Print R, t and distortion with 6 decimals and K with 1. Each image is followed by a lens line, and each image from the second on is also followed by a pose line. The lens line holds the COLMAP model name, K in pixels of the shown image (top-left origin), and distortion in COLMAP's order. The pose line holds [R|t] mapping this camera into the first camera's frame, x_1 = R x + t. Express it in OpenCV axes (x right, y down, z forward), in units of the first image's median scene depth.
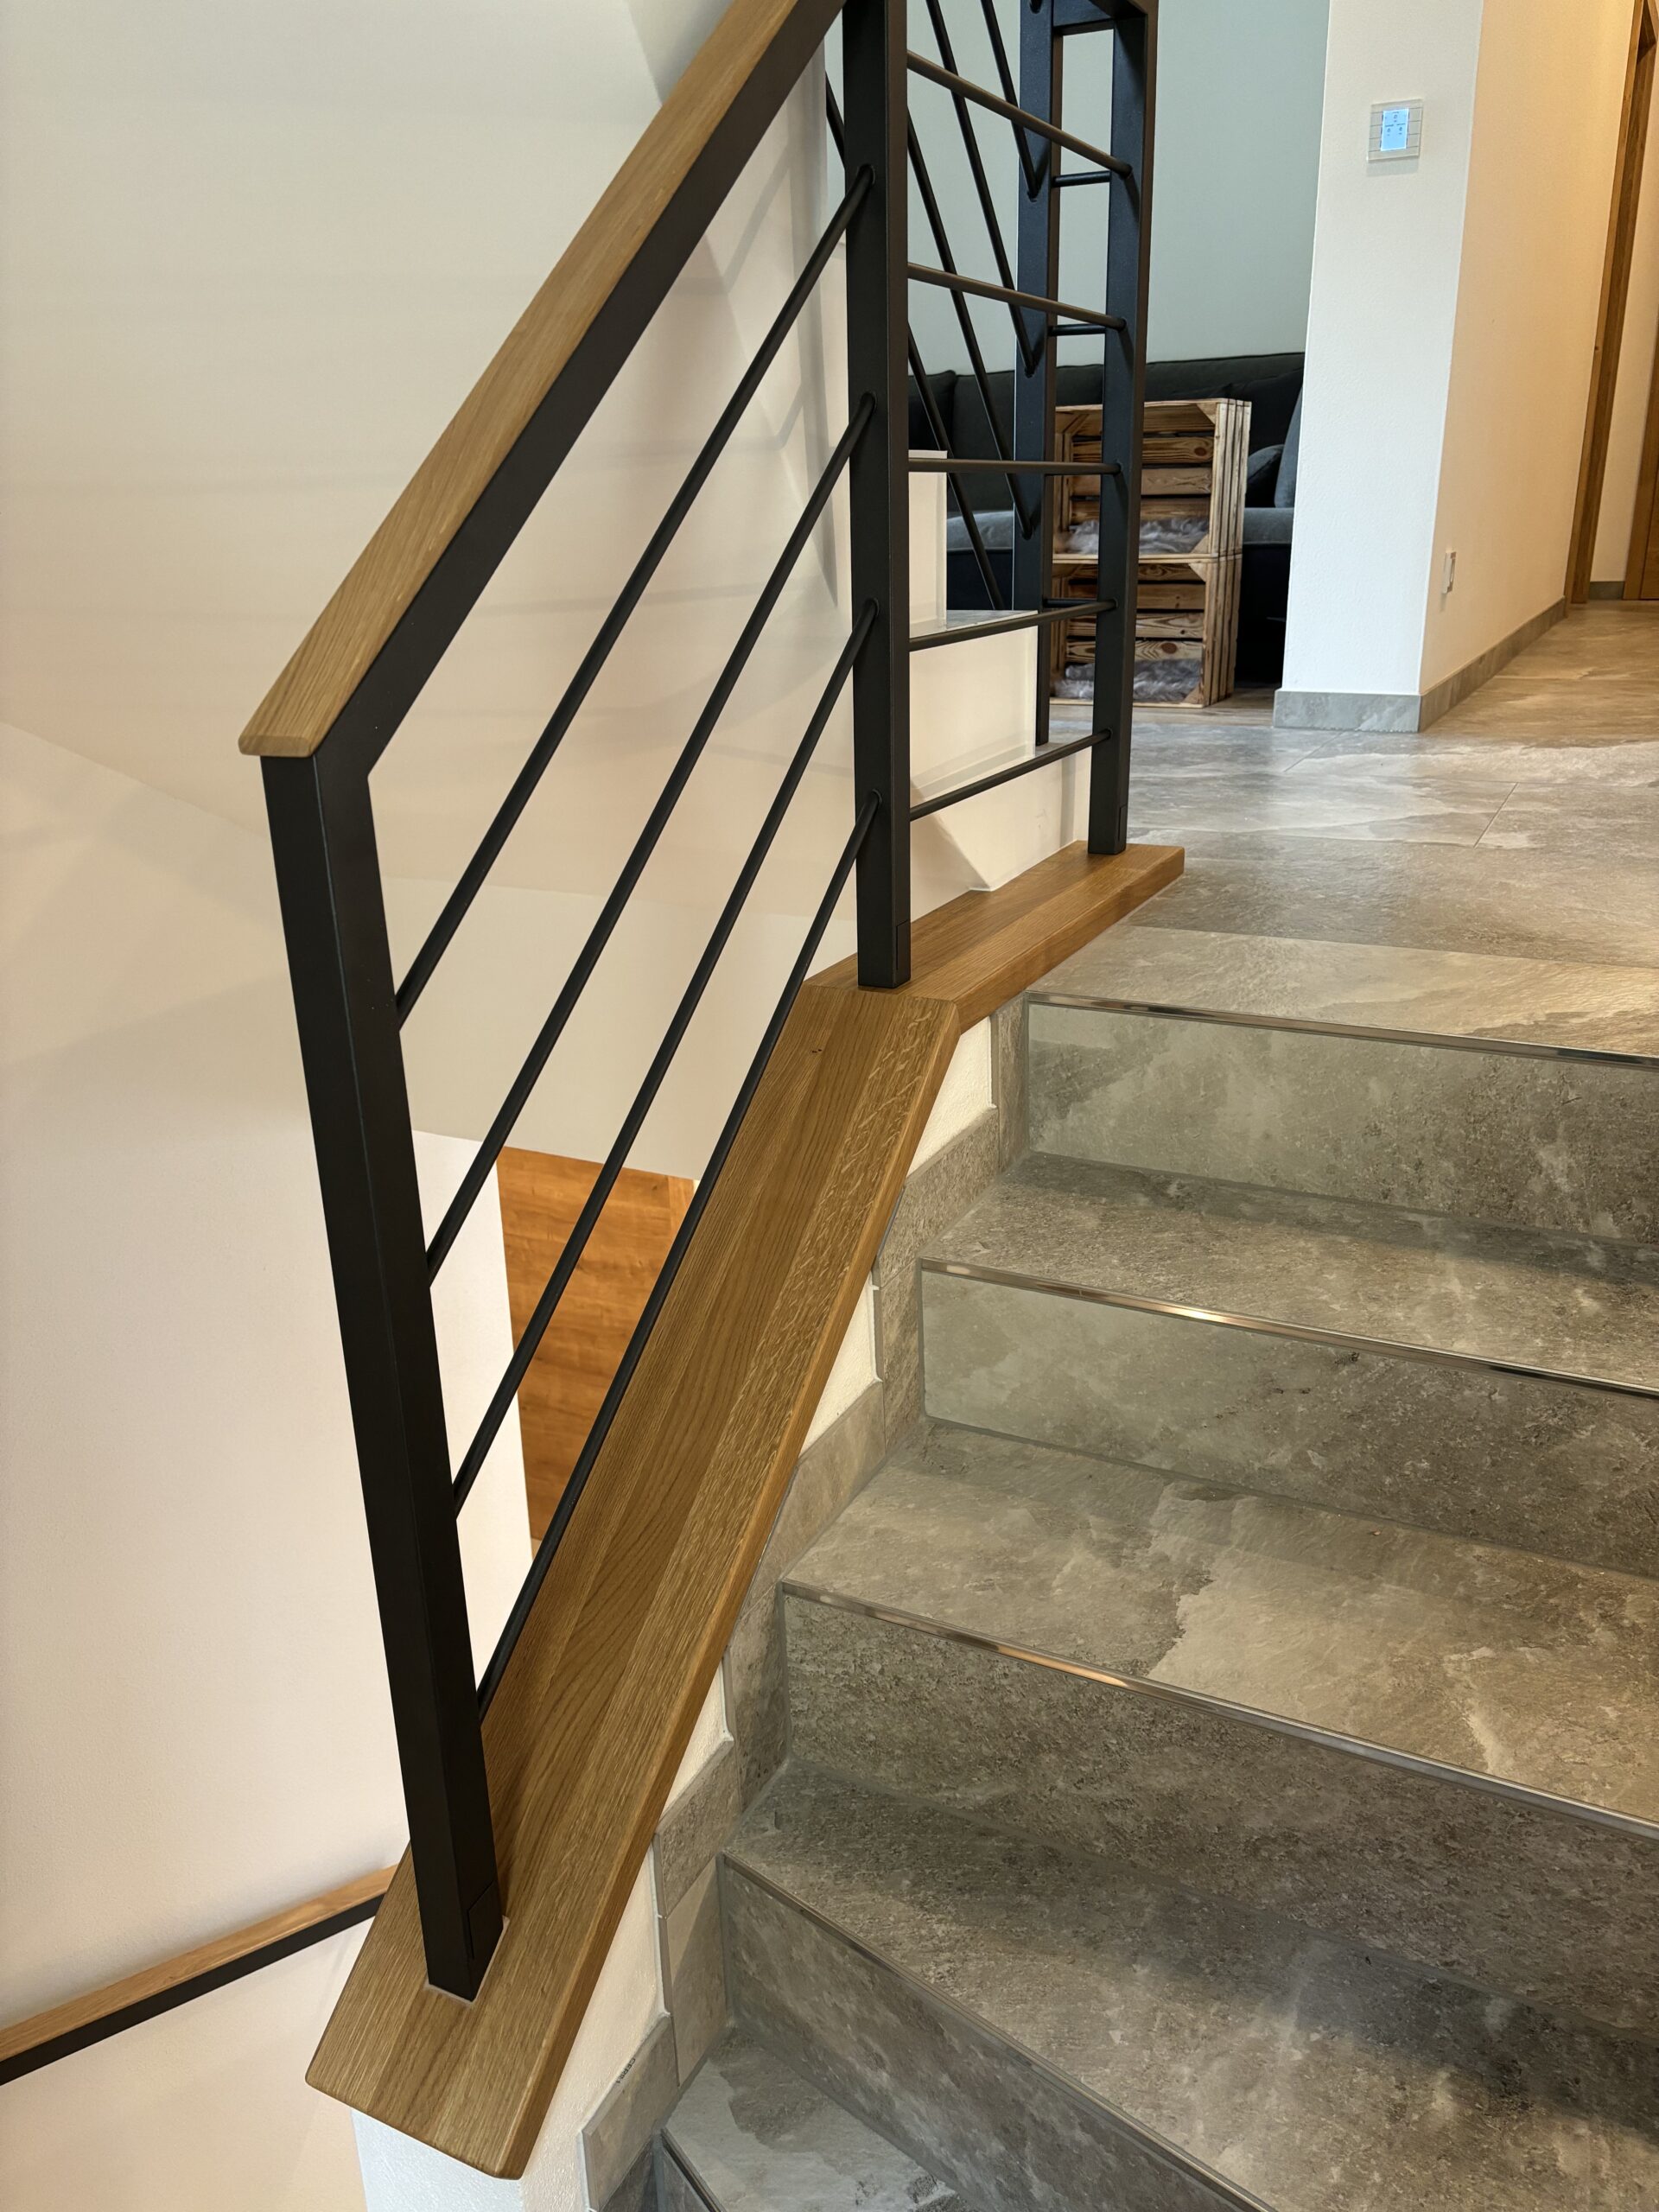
lens RADIAL K [[1691.7, 0, 829.5], [0, 1691.7, 1106.0], [0, 0, 1]] dist [0.024613, 0.004879]
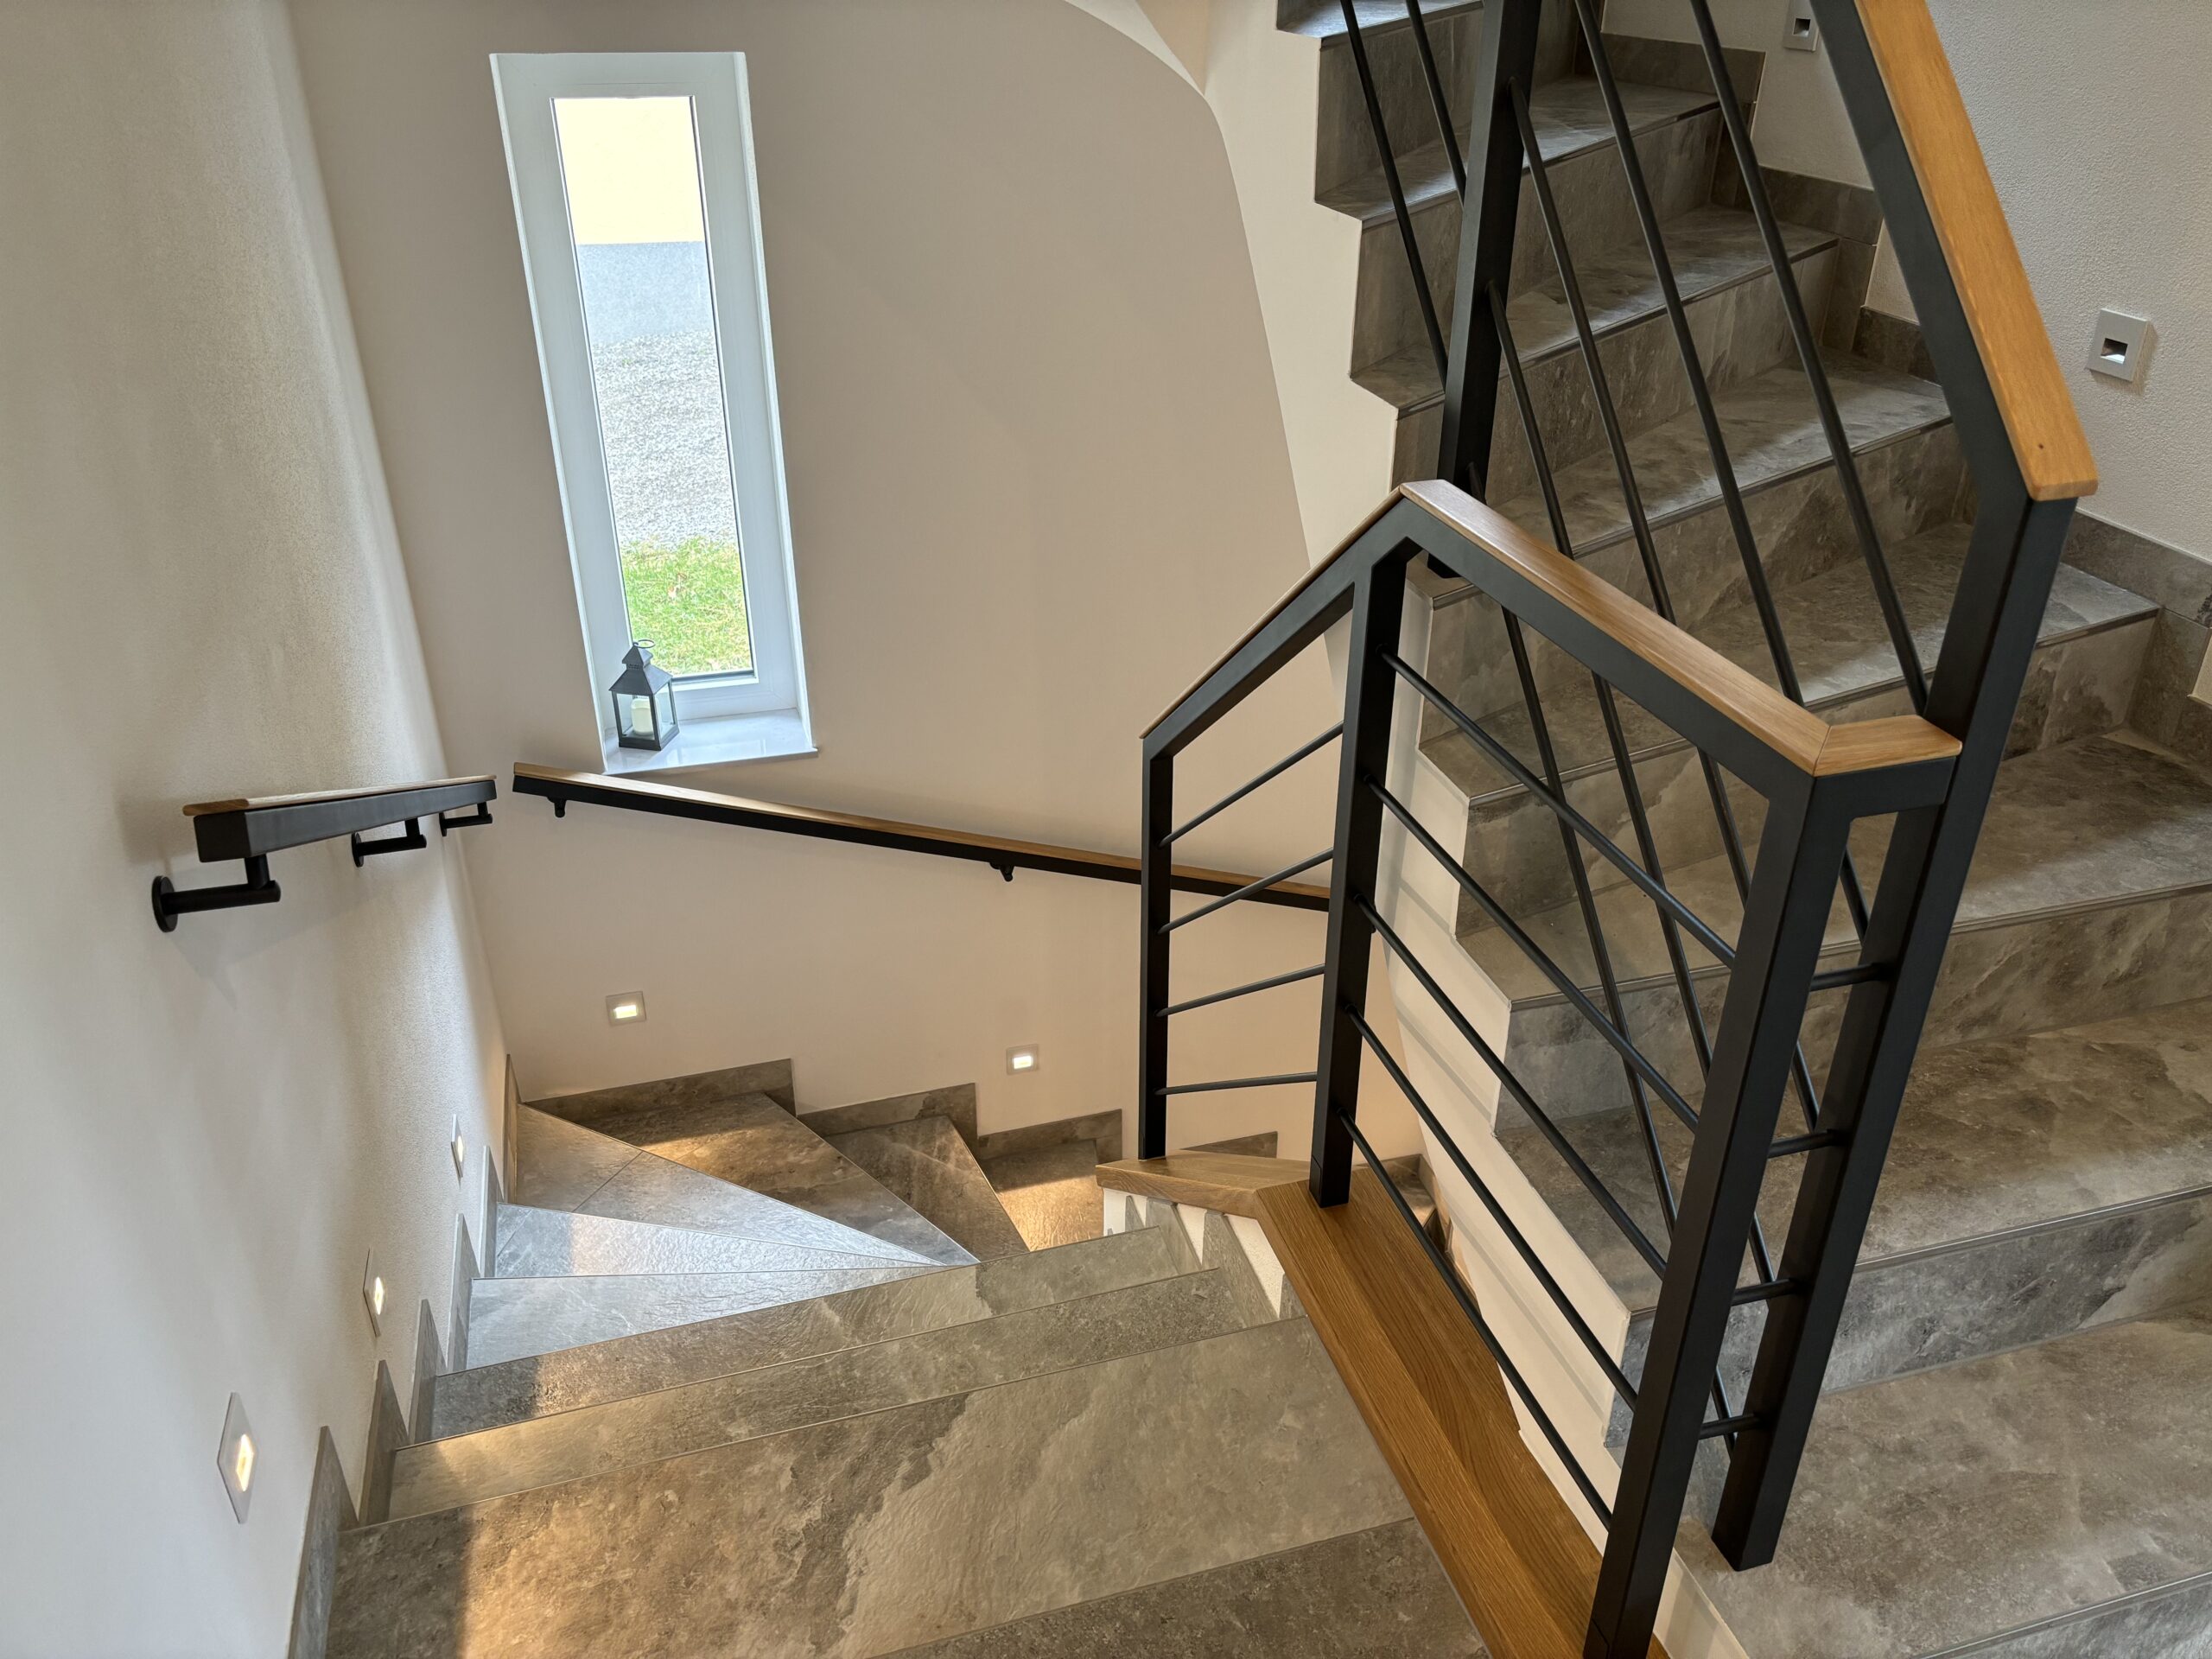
lens RADIAL K [[1691.7, 0, 1106.0], [0, 1691.7, 829.5], [0, 0, 1]] dist [0.024613, 0.004879]
pose [[-0.734325, 0.350887, -0.581073, 0.855789], [-0.217095, 0.689670, 0.690815, -1.183057], [0.643146, 0.633431, -0.430266, 1.301198]]
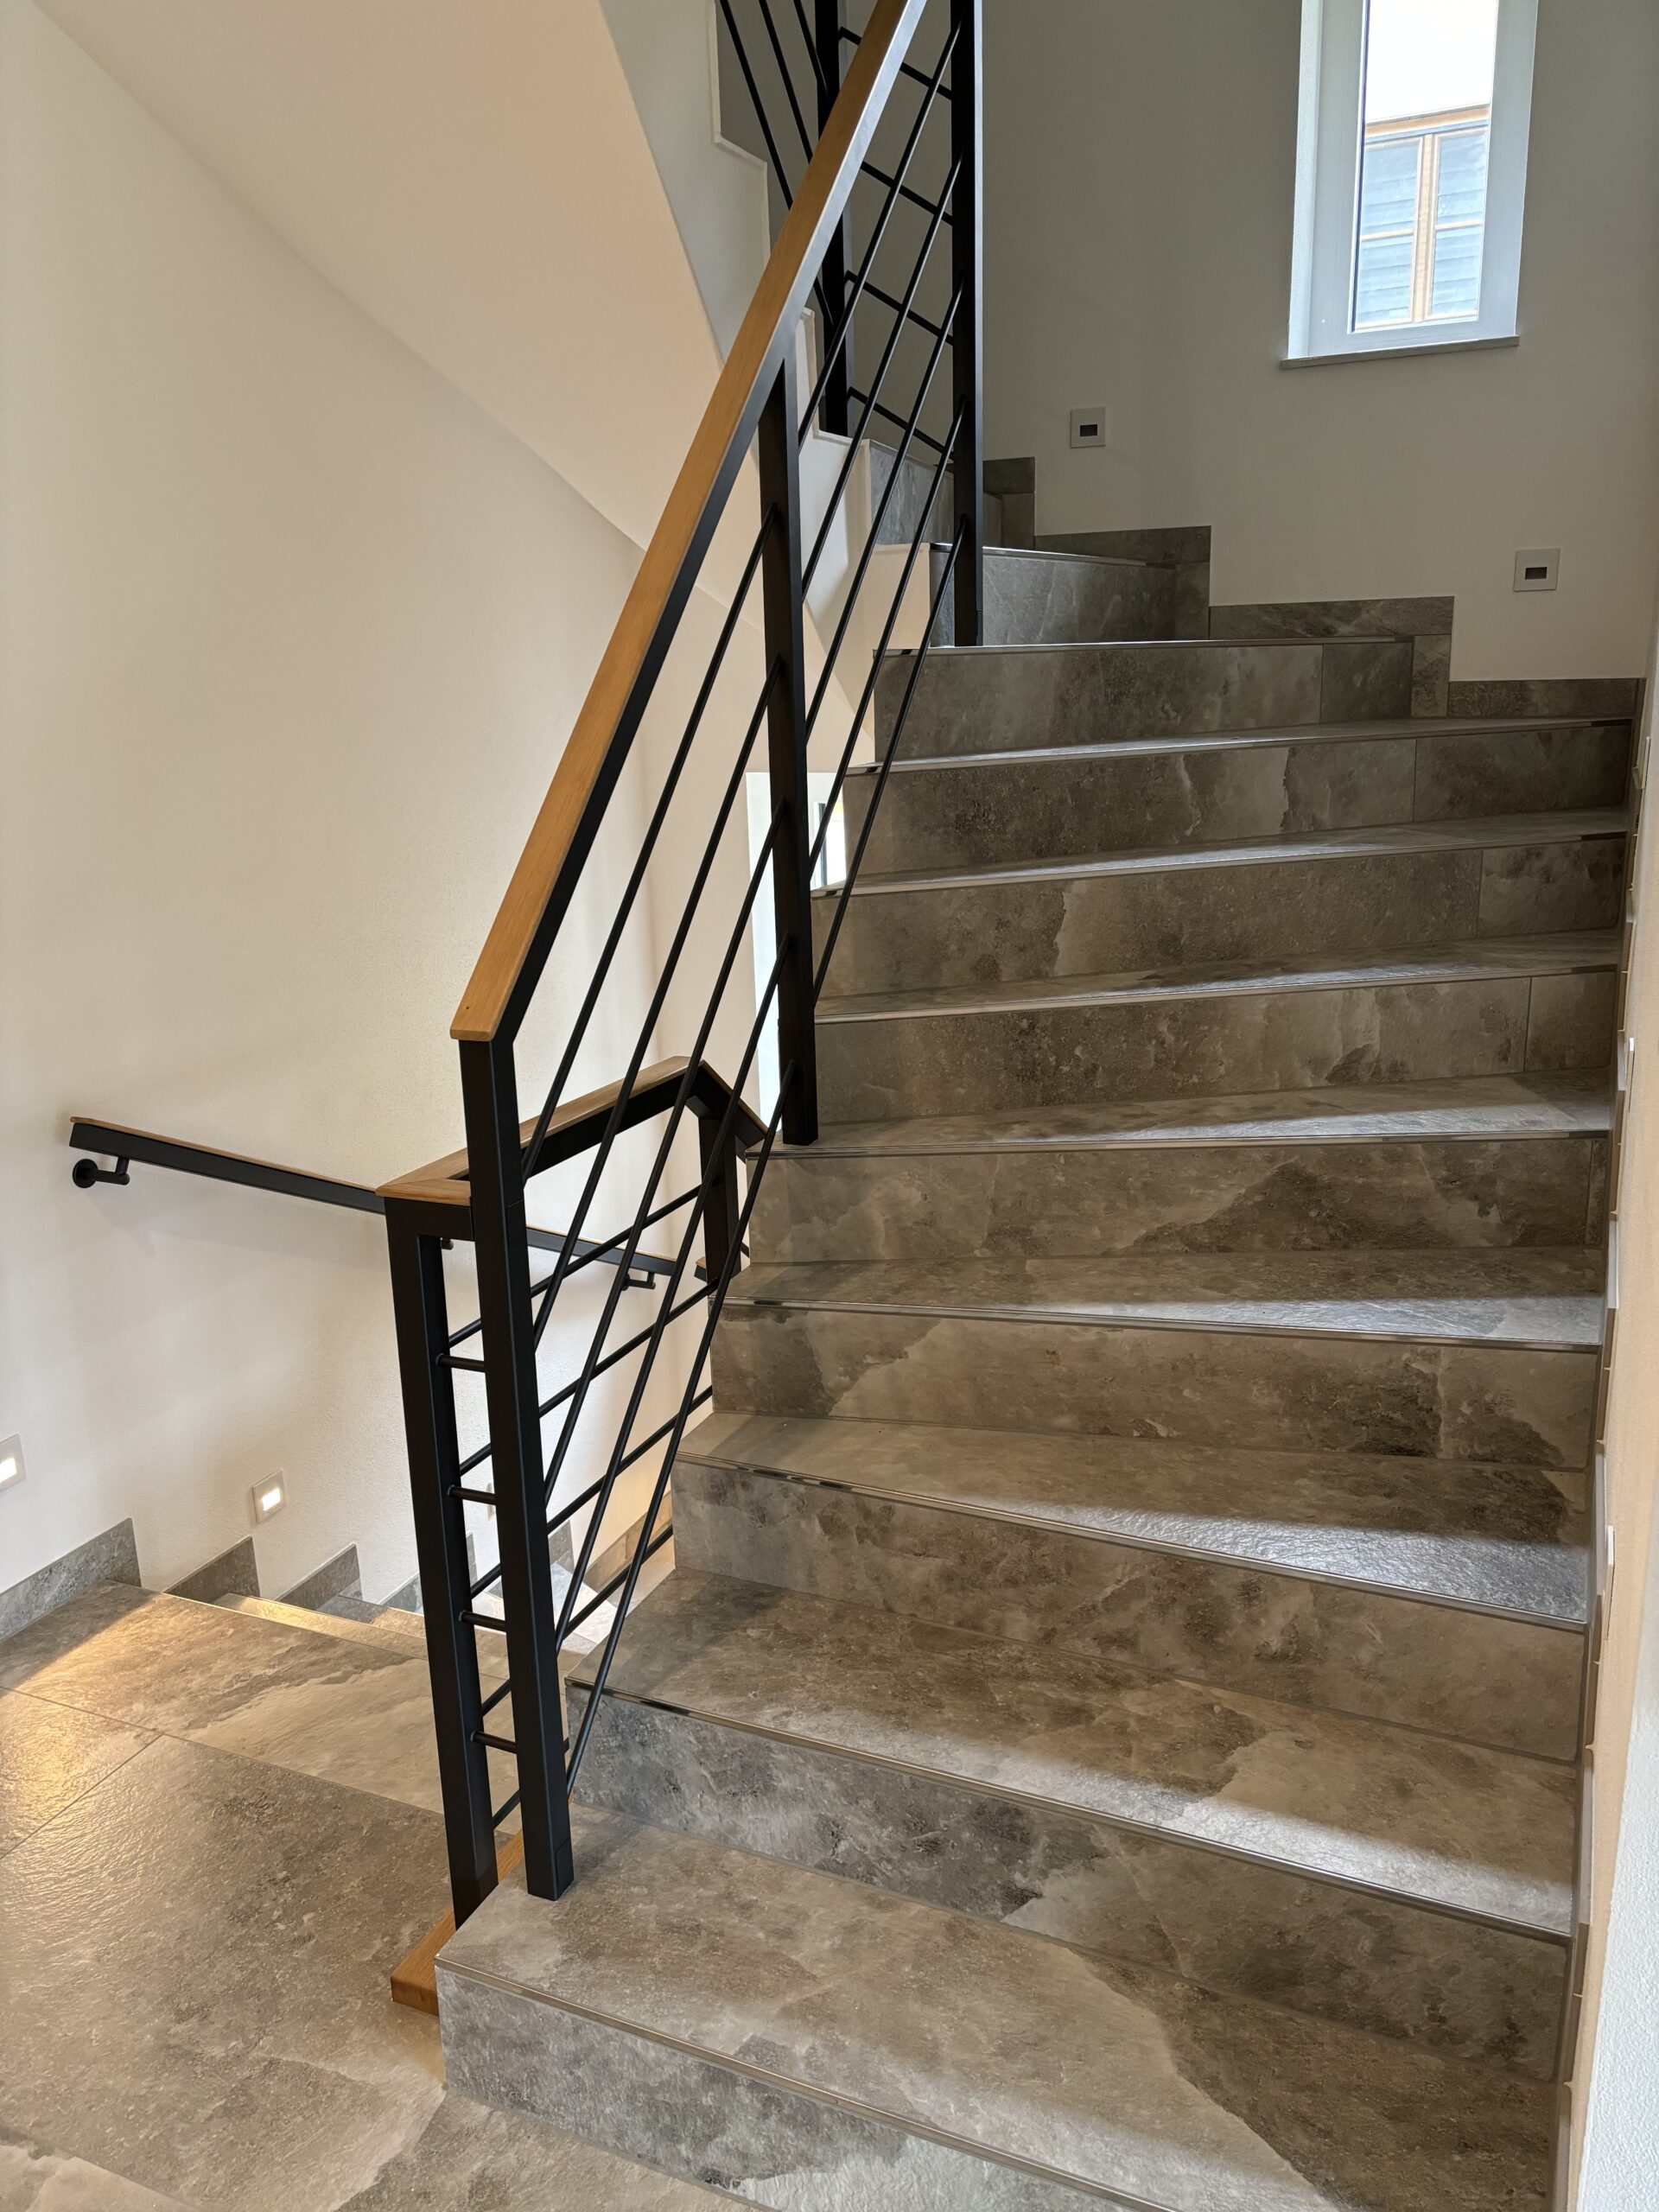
lens RADIAL K [[1691.7, 0, 829.5], [0, 1691.7, 1106.0], [0, 0, 1]] dist [0.024613, 0.004879]
pose [[-0.997555, 0.064440, -0.027031, -0.040565], [0.037102, 0.816209, 0.576564, -1.453092], [0.059217, 0.574152, -0.816605, 2.063586]]
